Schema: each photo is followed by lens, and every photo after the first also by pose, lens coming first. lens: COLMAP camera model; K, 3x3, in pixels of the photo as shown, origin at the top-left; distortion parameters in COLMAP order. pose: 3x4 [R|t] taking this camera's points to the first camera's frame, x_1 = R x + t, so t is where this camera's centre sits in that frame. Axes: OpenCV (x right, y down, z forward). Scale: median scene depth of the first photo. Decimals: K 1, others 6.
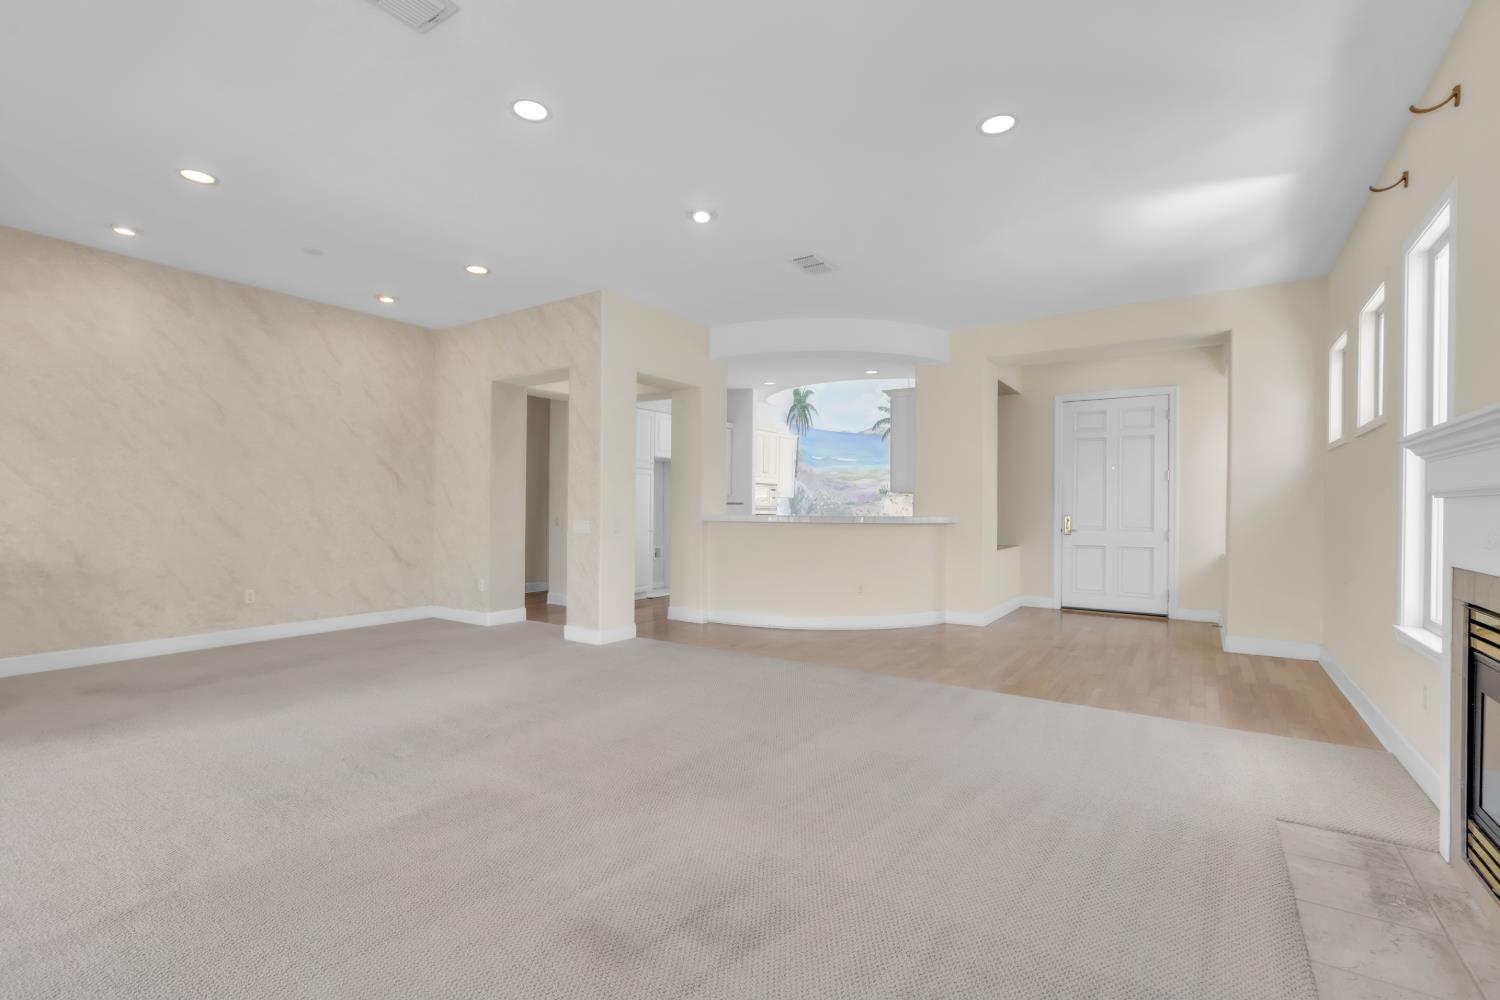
lens RADIAL K [[680.9, 0, 751.9], [0, 680.9, 504.1], [0, 0, 1]] dist [0.007900, -0.003929]
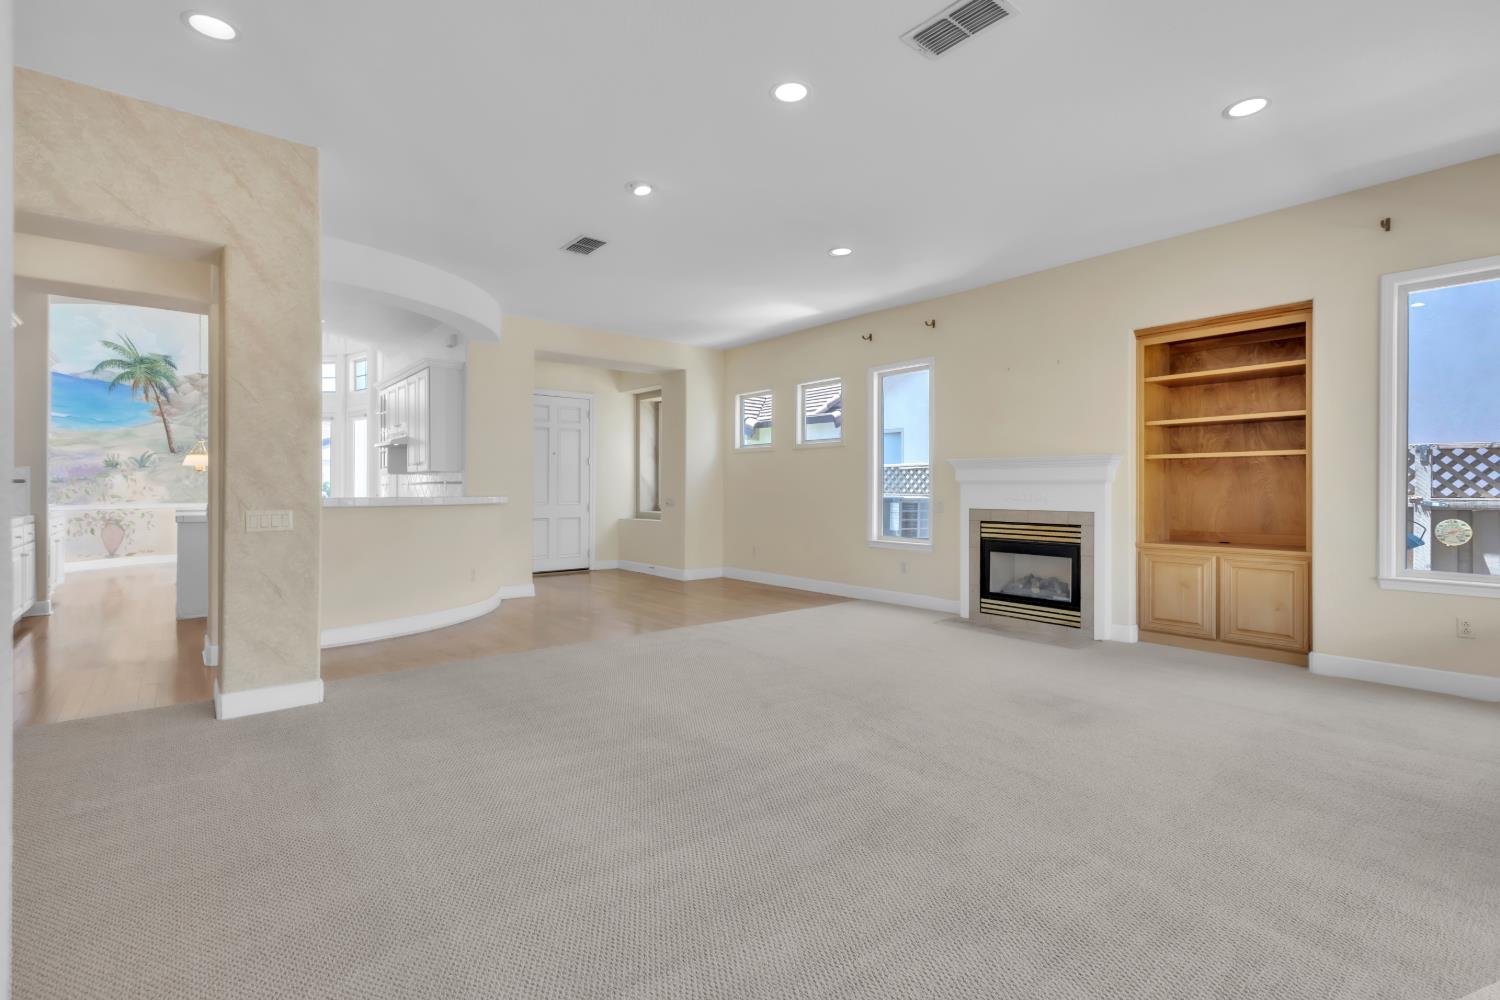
lens RADIAL K [[680.9, 0, 745.1], [0, 680.9, 488.2], [0, 0, 1]] dist [0.007900, -0.003929]
pose [[0.295074, -0.007399, 0.955446, -0.545338], [-0.002744, 0.999959, 0.008591, -0.002417], [-0.955470, -0.005156, 0.295042, 0.325037]]
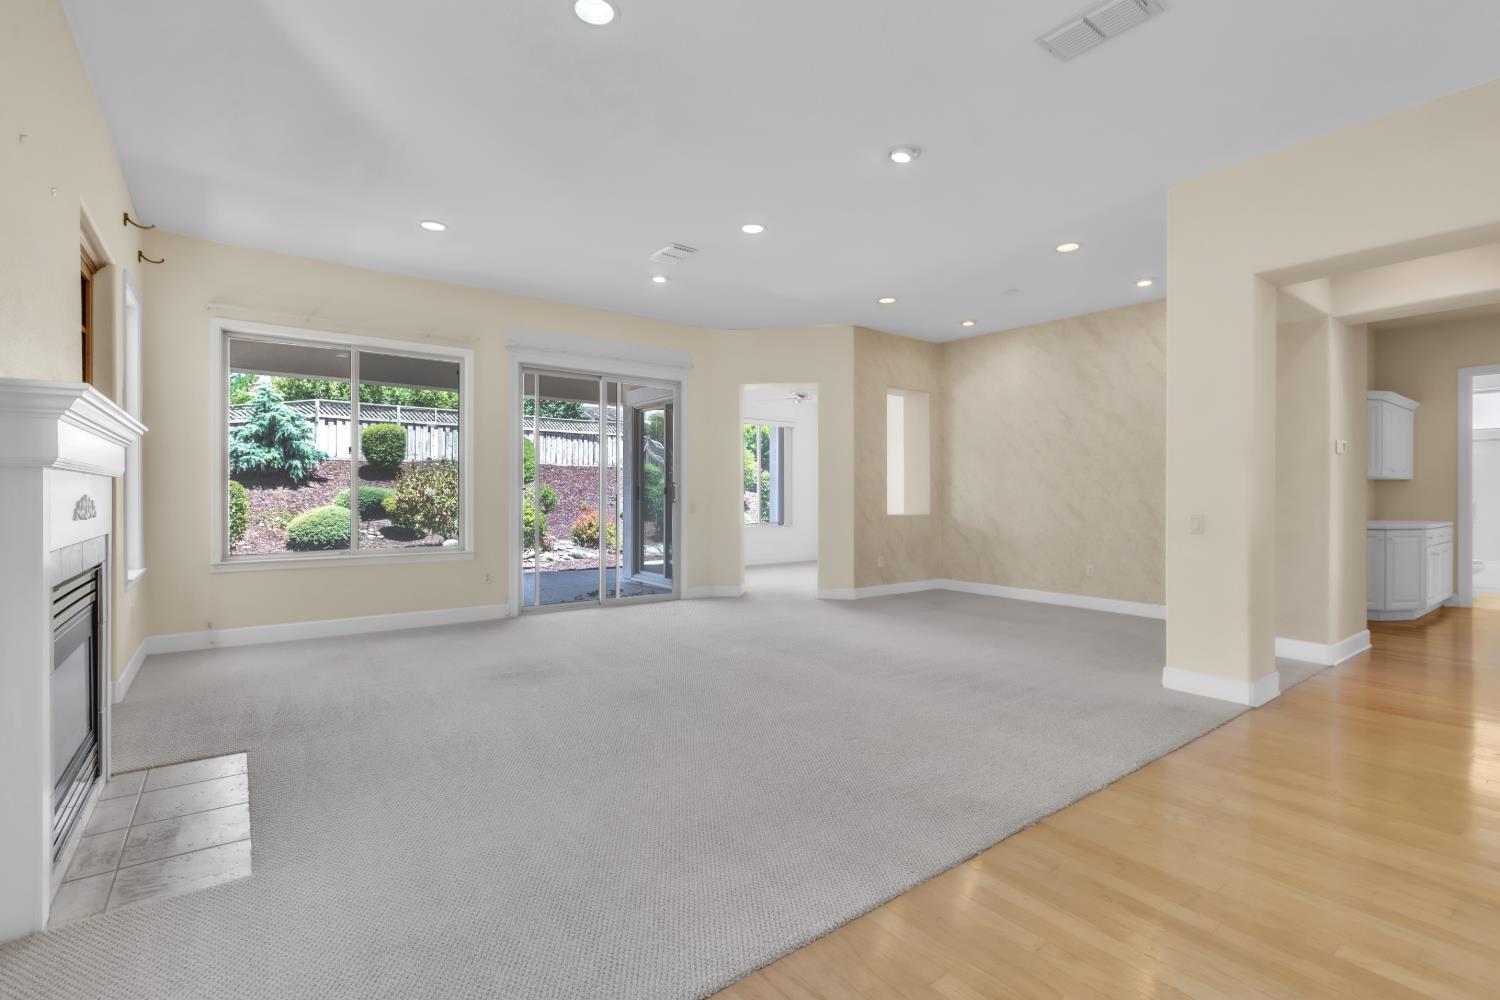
lens RADIAL K [[680.9, 0, 737.2], [0, 680.9, 496.6], [0, 0, 1]] dist [0.007900, -0.003929]
pose [[-0.350674, -0.006988, -0.936472, 0.468335], [-0.001286, 0.999975, -0.006980, 0.010308], [0.936497, -0.001243, -0.350674, 0.642293]]
